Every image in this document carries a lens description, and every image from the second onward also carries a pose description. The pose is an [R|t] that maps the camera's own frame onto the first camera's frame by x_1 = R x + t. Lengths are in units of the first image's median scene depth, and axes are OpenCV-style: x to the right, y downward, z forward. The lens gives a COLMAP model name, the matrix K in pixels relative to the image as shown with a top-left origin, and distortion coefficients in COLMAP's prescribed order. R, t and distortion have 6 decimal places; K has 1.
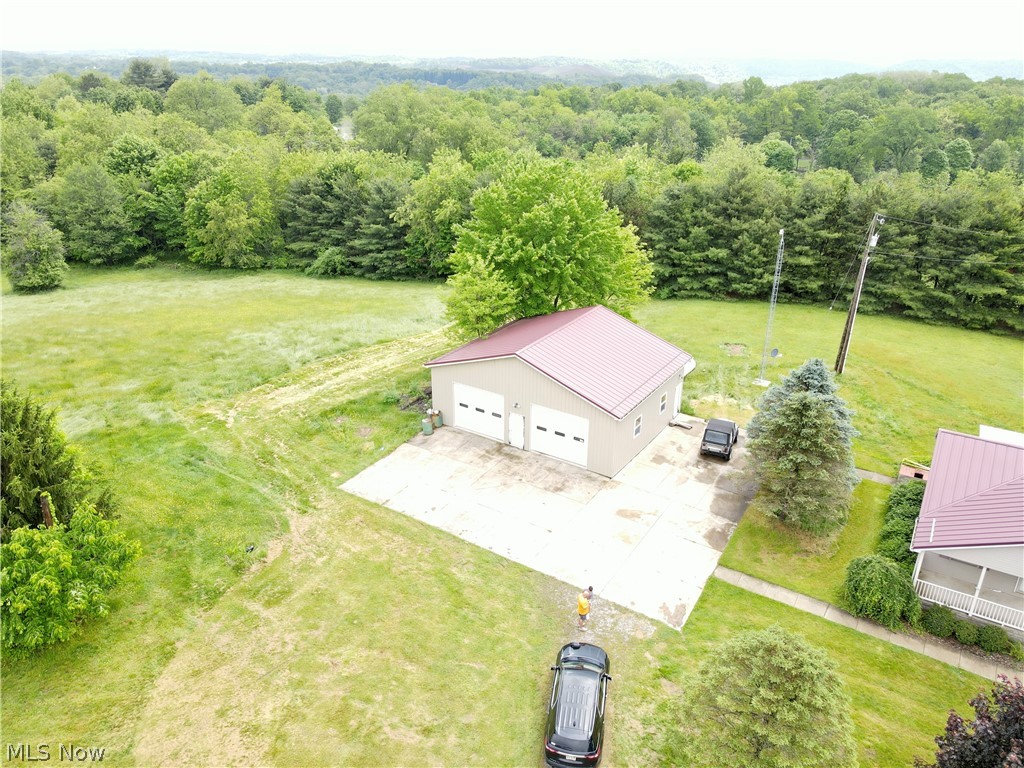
lens RADIAL K [[747.1, 0, 515.9], [0, 747.1, 377.5], [0, 0, 1]] dist [0.018622, 0.004500]
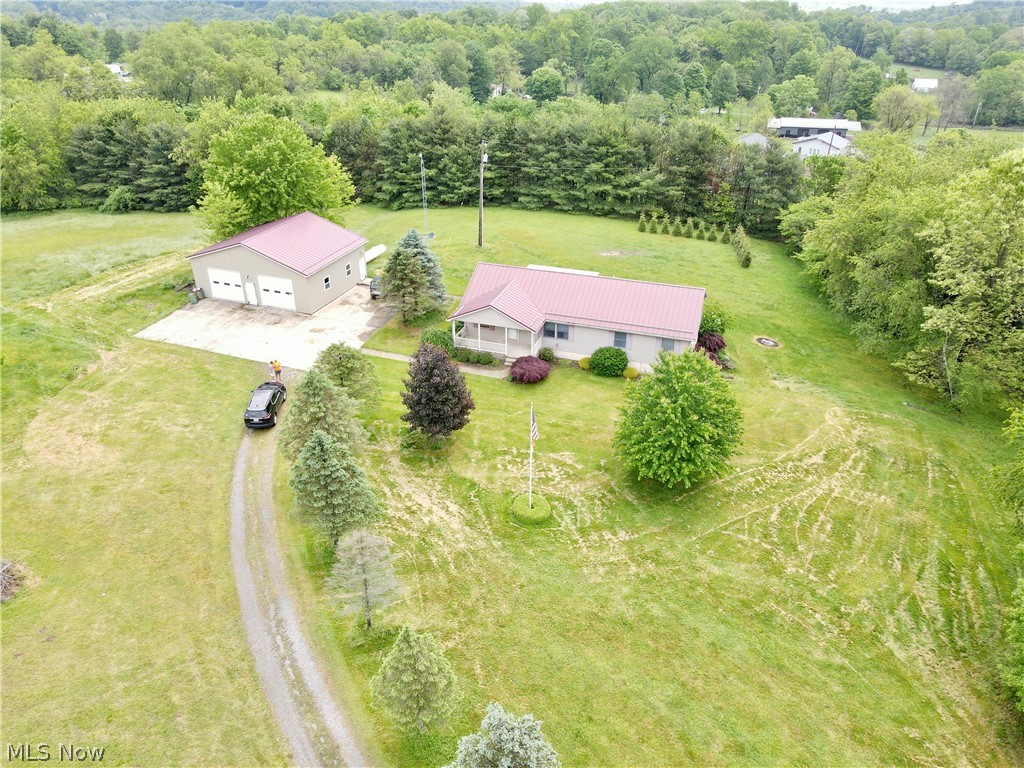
lens RADIAL K [[747.1, 0, 514.6], [0, 747.1, 378.9], [0, 0, 1]] dist [0.018622, 0.004500]
pose [[0.975647, -0.111231, 0.189052, 0.130062], [0.093292, 0.990472, 0.101299, 0.082010], [-0.198518, -0.081195, 0.976728, -0.386692]]
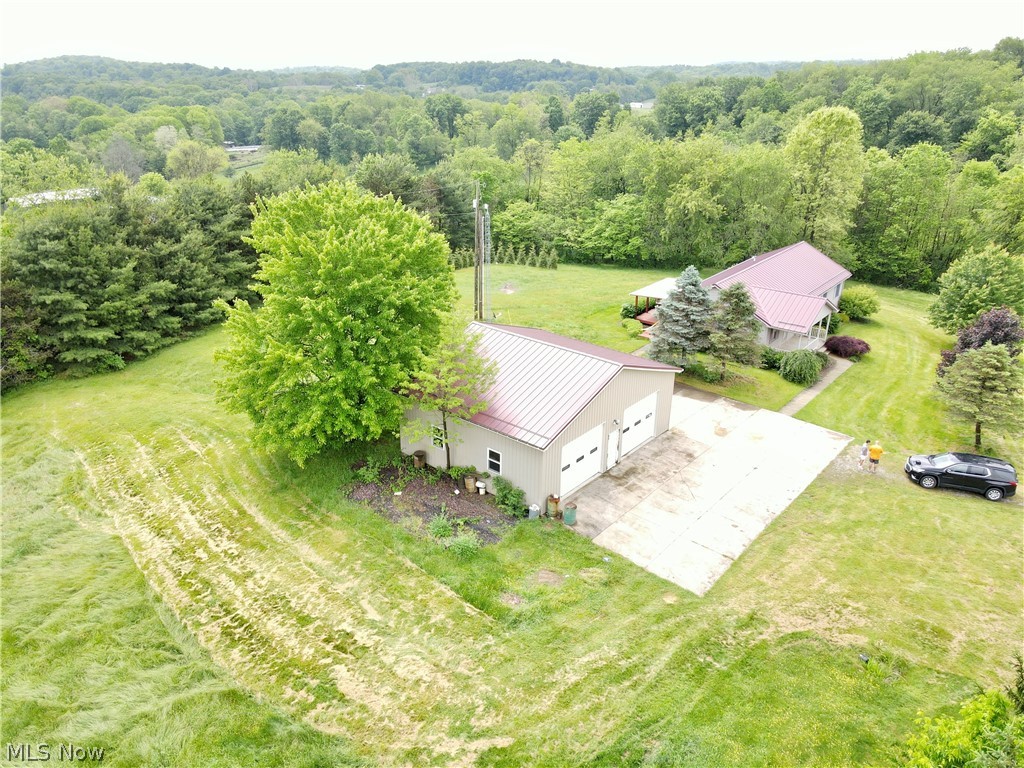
lens RADIAL K [[747.1, 0, 519.4], [0, 747.1, 387.5], [0, 0, 1]] dist [0.018622, 0.004500]
pose [[0.120611, -0.400028, 0.908532, -0.479776], [0.382328, 0.863331, 0.329371, -0.200228], [-0.916121, 0.307632, 0.257069, 0.492798]]
